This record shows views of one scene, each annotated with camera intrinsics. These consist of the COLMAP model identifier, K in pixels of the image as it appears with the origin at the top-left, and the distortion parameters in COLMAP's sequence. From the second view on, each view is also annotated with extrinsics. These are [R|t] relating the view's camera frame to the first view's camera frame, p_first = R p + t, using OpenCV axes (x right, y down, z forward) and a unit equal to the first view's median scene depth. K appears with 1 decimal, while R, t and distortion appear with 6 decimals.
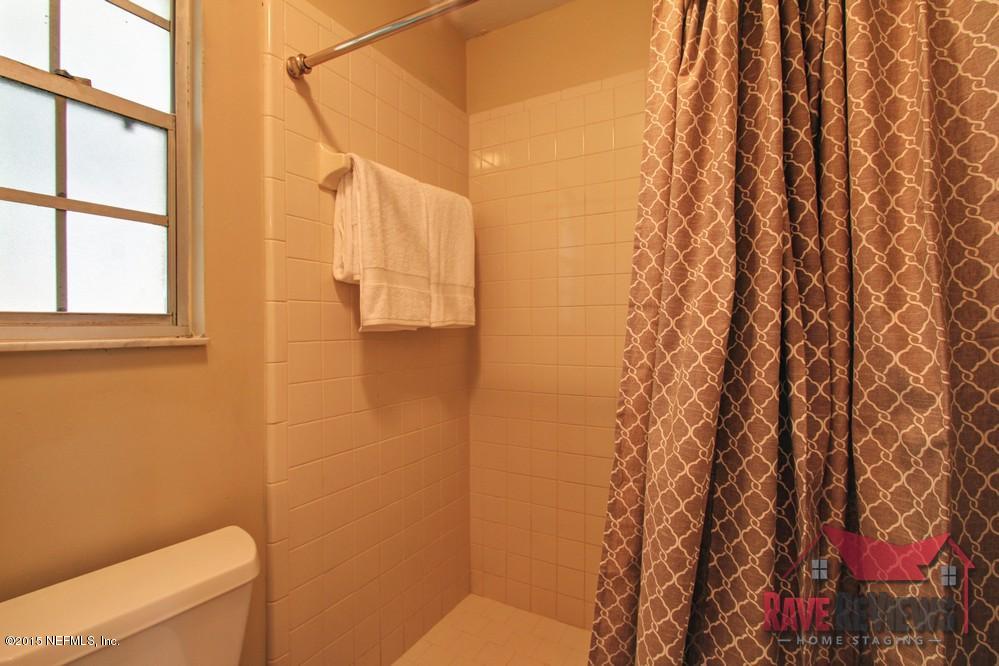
lens RADIAL K [[472.0, 0, 498.8], [0, 472.0, 333.1], [0, 0, 1]] dist [-0.023288, 0.002186]
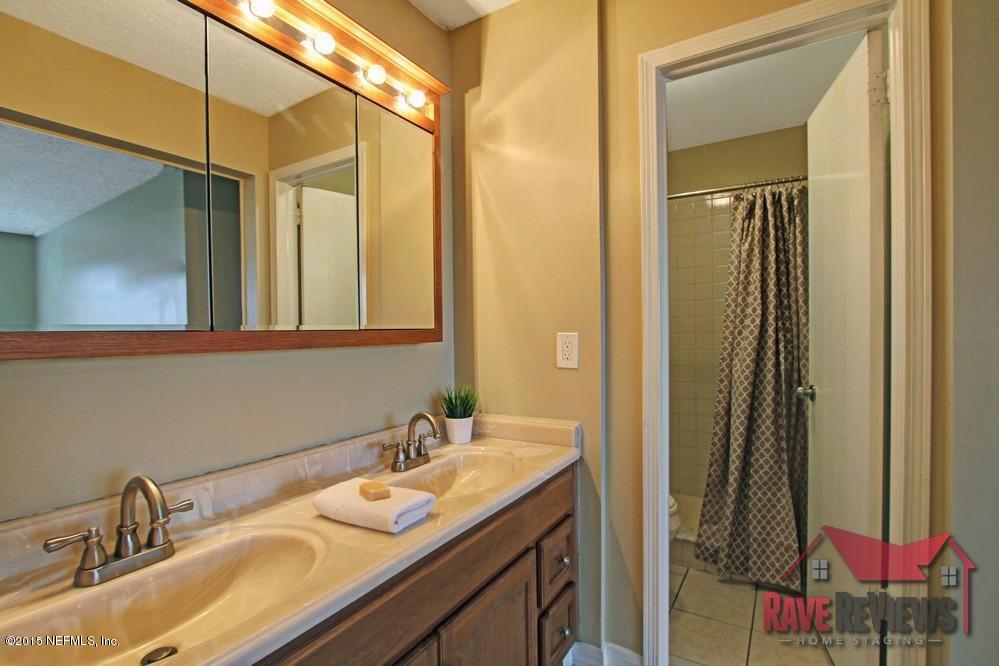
lens RADIAL K [[472.0, 0, 499.3], [0, 472.0, 331.9], [0, 0, 1]] dist [-0.023288, 0.002186]
pose [[0.999037, -0.007759, -0.043180, -1.149436], [0.007393, 0.999935, -0.008636, 0.027430], [0.043244, 0.008309, 0.999030, -2.277495]]
